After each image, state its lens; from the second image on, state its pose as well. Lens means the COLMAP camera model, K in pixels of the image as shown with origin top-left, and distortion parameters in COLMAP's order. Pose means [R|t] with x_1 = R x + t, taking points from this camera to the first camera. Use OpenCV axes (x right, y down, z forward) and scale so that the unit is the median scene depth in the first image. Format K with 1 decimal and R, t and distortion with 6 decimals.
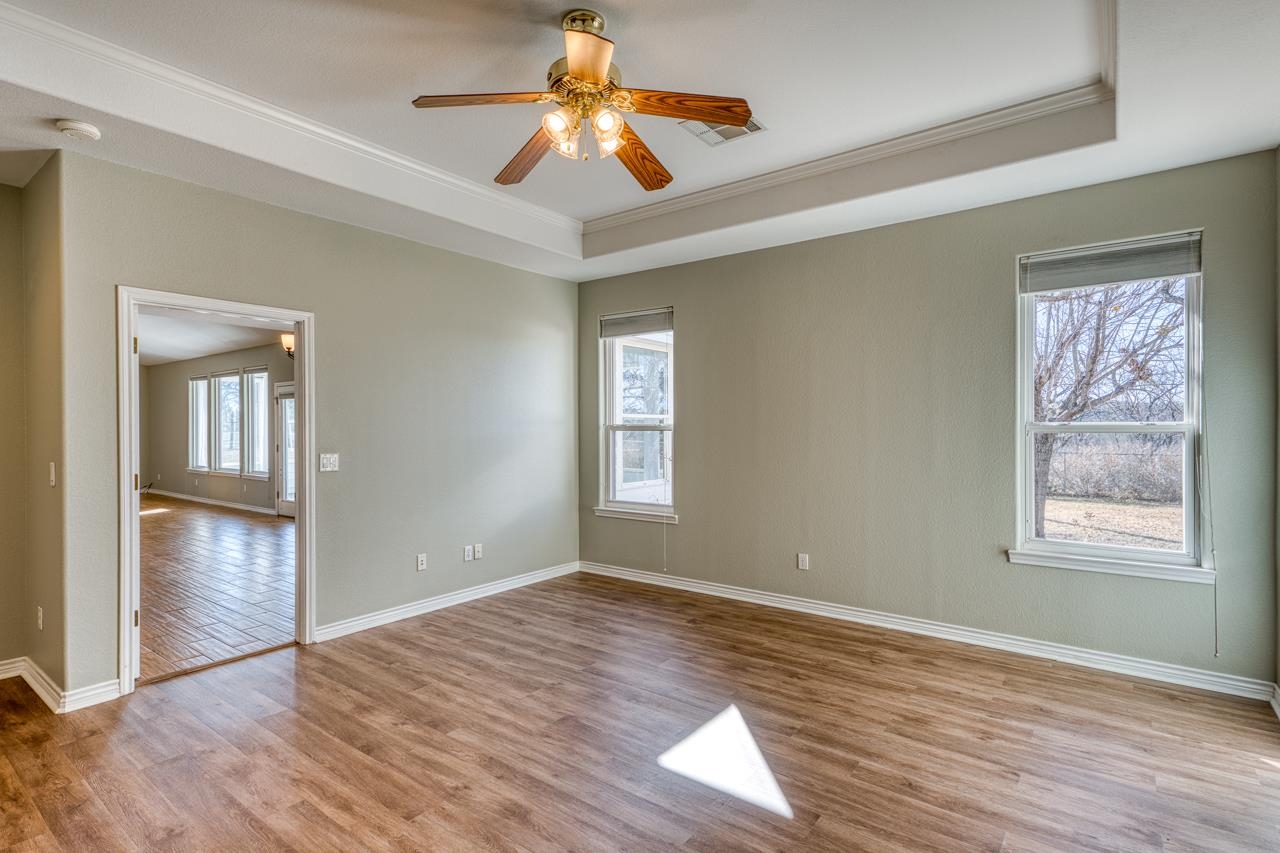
lens RADIAL K [[614.2, 0, 635.5], [0, 614.2, 422.1], [0, 0, 1]] dist [0.000389, 0.000177]
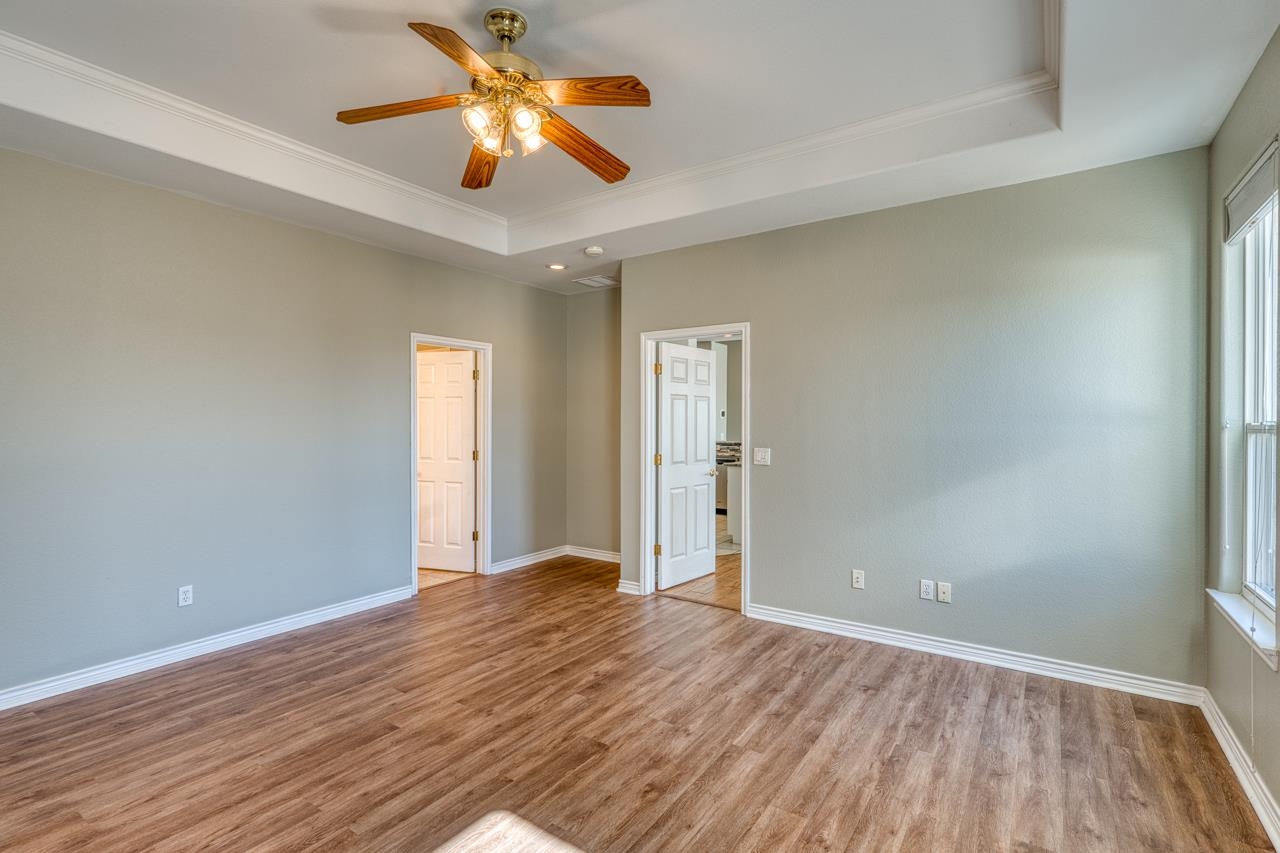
lens RADIAL K [[614.2, 0, 635.5], [0, 614.2, 422.1], [0, 0, 1]] dist [0.000389, 0.000177]
pose [[0.052098, 0.006284, -0.998622, 0.593647], [0.004090, 0.999970, 0.006506, -0.003998], [0.998634, -0.004423, 0.052071, 0.745741]]
